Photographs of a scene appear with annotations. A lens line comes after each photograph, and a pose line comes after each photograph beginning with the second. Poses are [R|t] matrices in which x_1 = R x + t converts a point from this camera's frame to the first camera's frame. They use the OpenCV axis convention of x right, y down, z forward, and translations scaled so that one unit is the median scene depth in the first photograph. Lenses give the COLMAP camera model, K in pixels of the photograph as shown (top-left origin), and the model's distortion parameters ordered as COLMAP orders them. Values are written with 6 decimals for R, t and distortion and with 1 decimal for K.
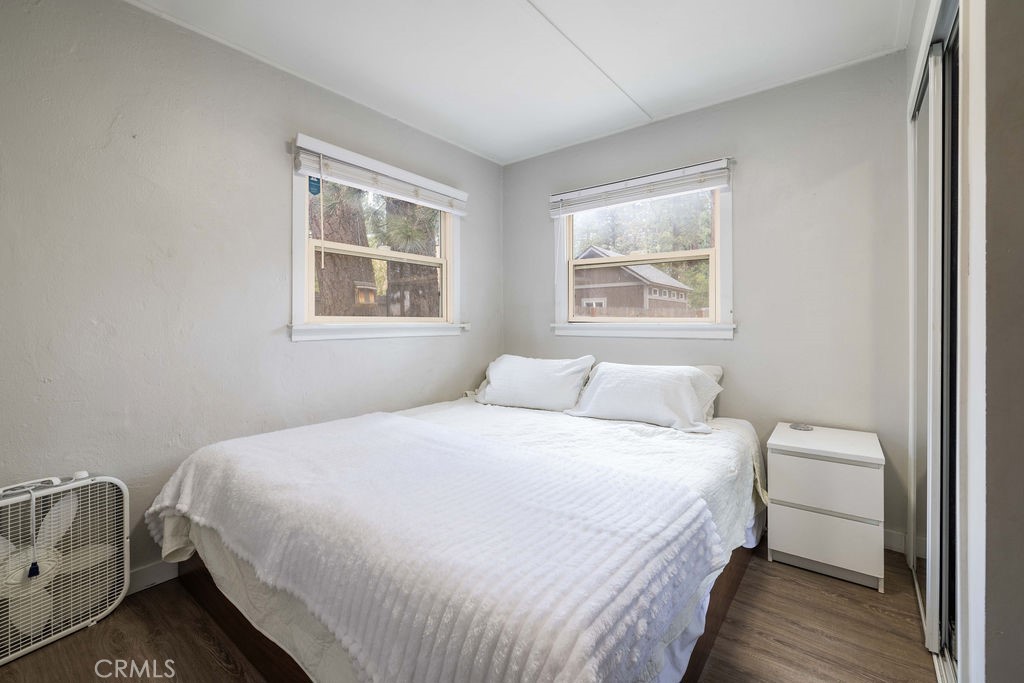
lens RADIAL K [[440.7, 0, 508.4], [0, 440.7, 326.1], [0, 0, 1]] dist [-0.000360, 0.000027]
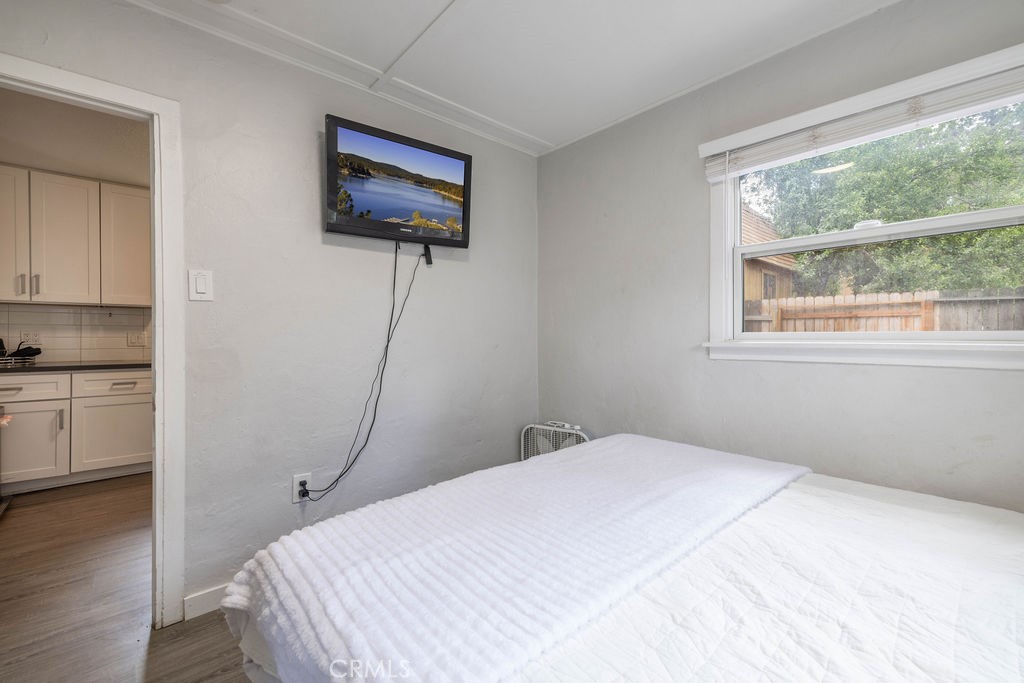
lens RADIAL K [[440.7, 0, 512.7], [0, 440.7, 336.6], [0, 0, 1]] dist [-0.000360, 0.000027]
pose [[-0.173900, 0.004334, -0.984754, 0.539381], [-0.007345, 0.999957, 0.005698, -0.017415], [0.984736, 0.008224, -0.173861, 0.745340]]
